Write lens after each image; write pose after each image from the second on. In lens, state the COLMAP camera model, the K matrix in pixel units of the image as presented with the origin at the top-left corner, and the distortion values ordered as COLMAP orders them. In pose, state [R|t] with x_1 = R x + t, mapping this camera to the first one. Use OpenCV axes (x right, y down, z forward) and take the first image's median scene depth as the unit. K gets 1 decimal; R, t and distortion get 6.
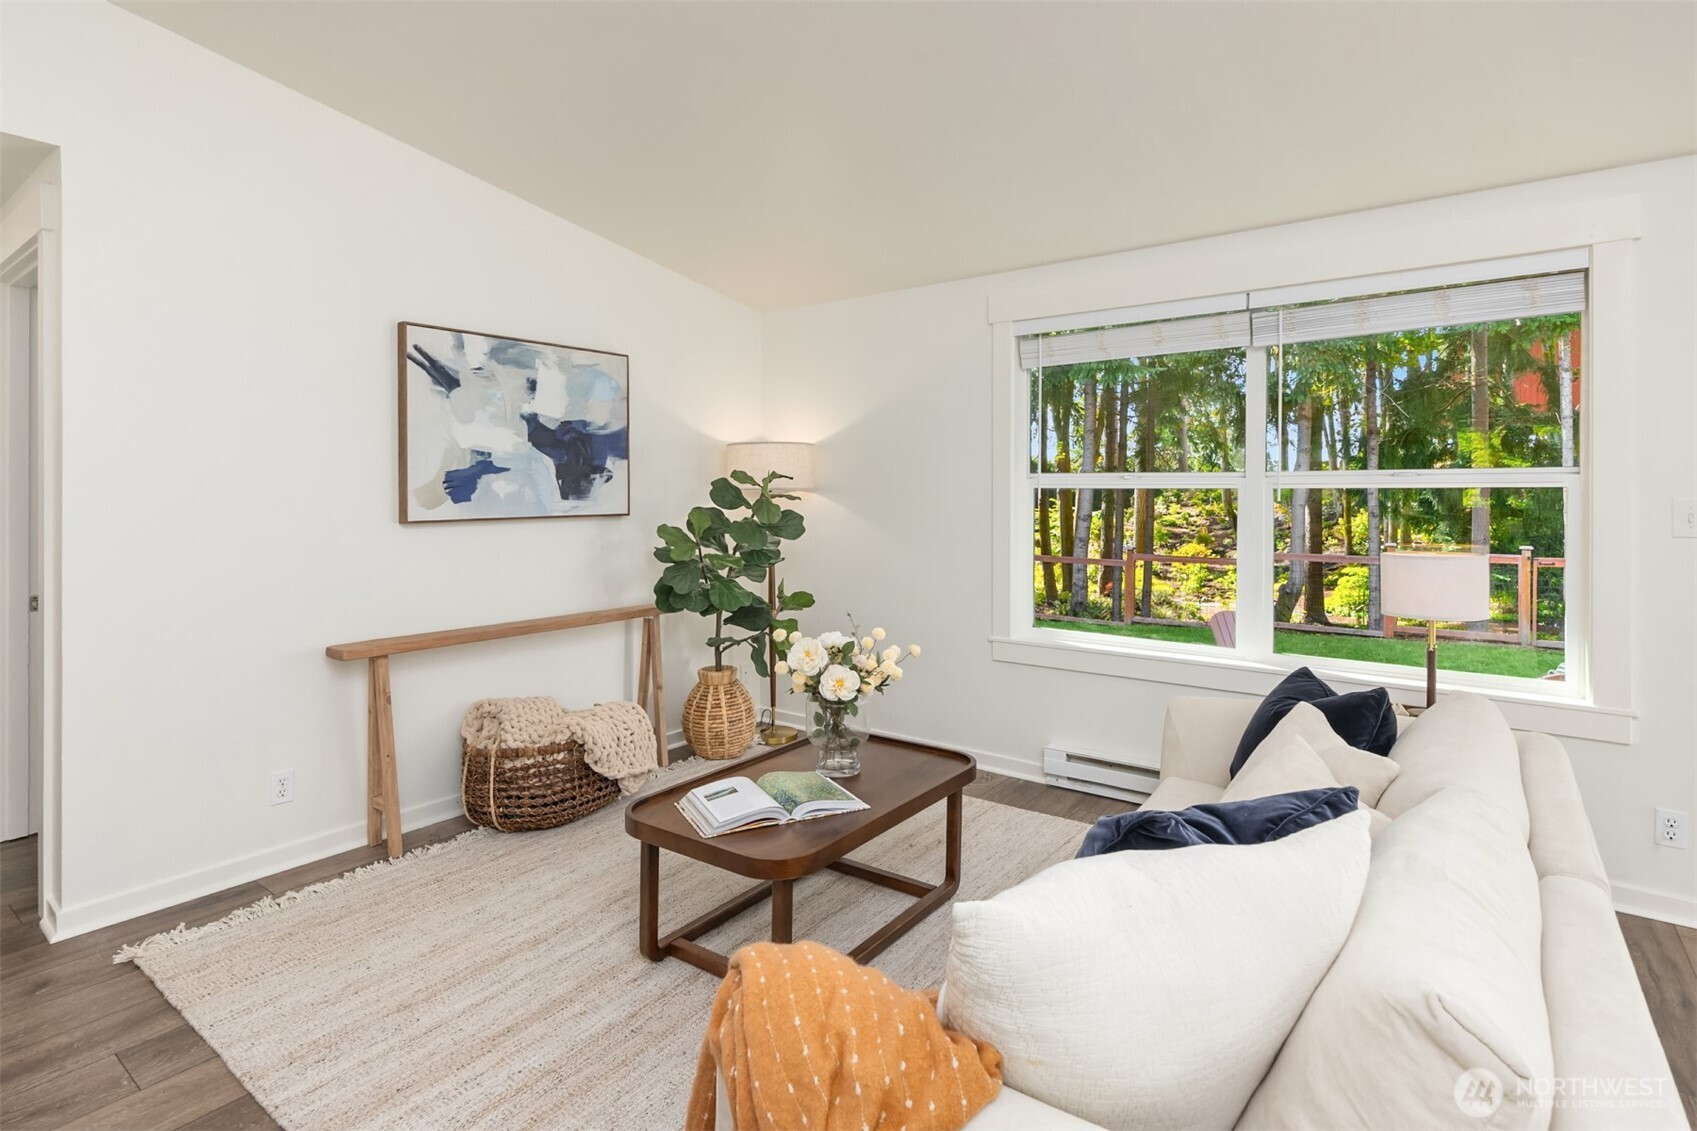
lens RADIAL K [[819.9, 0, 848.0], [0, 819.9, 485.4], [0, 0, 1]] dist [0.005776, -0.002182]
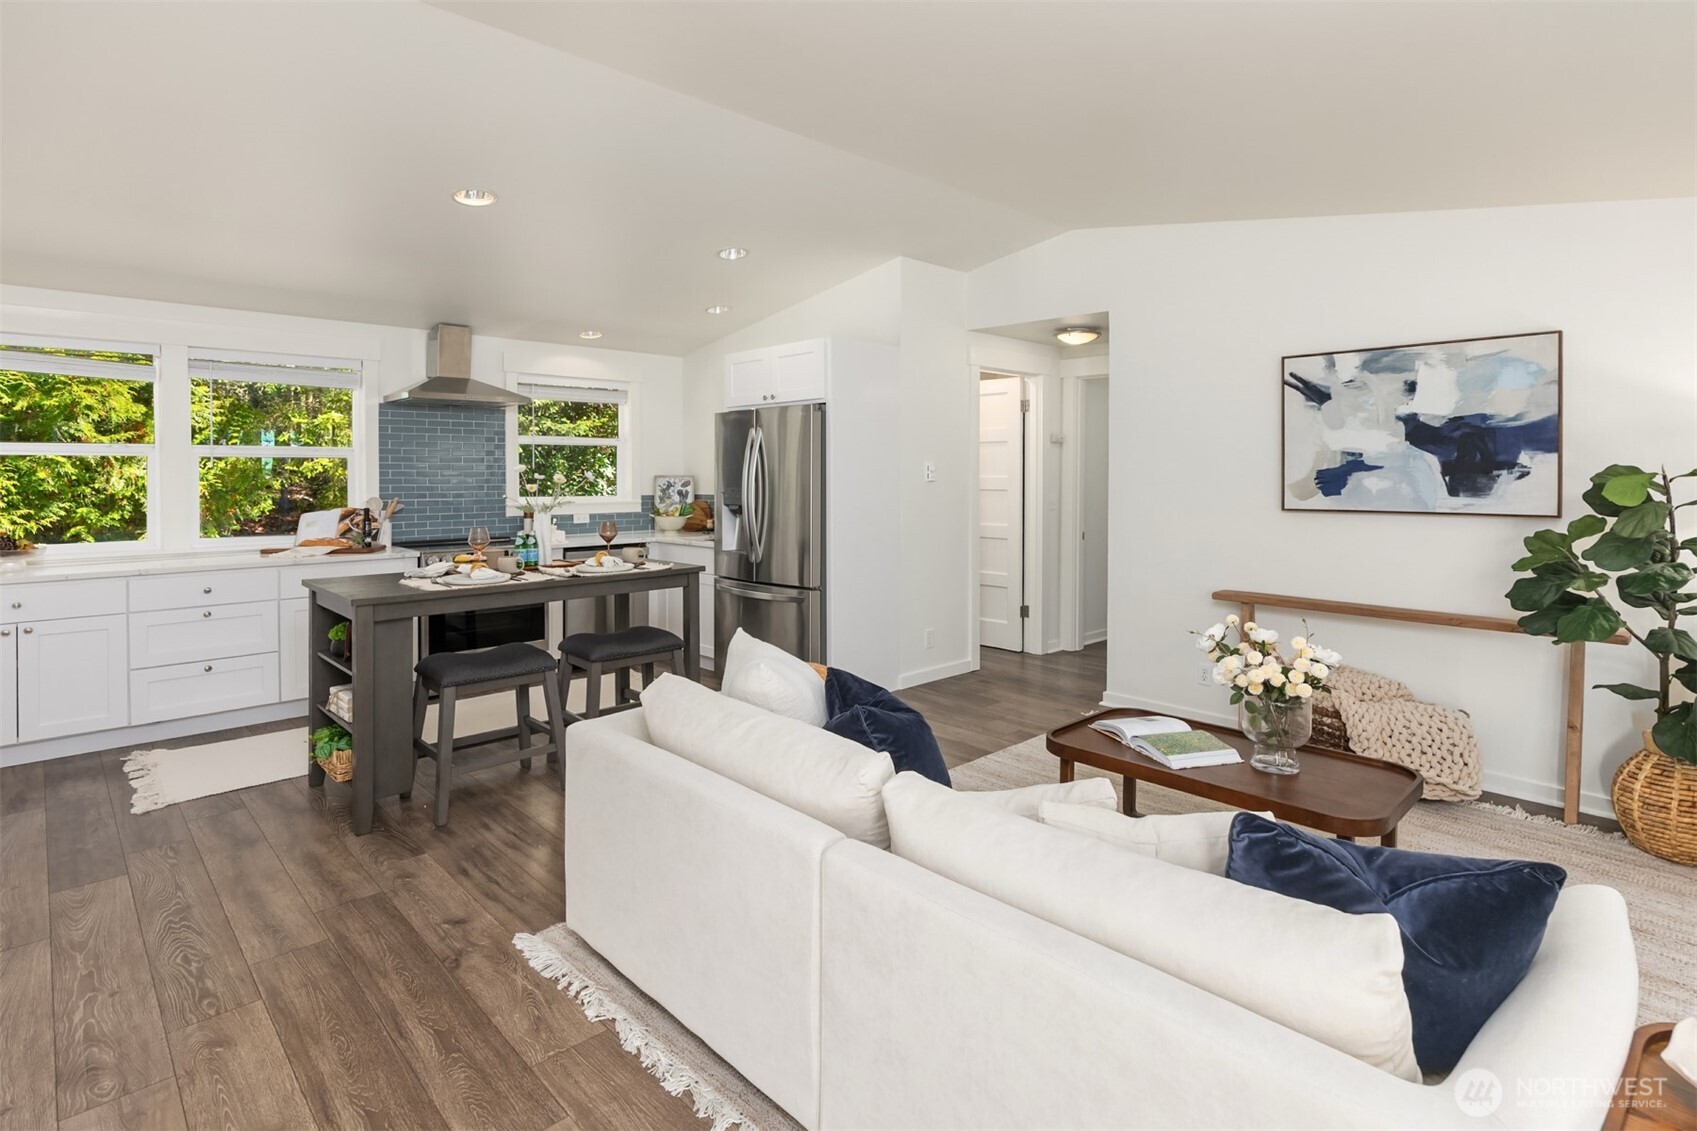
lens RADIAL K [[819.9, 0, 866.8], [0, 819.9, 485.0], [0, 0, 1]] dist [0.005776, -0.002182]
pose [[-0.113108, 0.017920, -0.993421, 0.815706], [0.001844, 0.999839, 0.017826, -0.017794], [0.993581, 0.000185, -0.113123, 0.465769]]
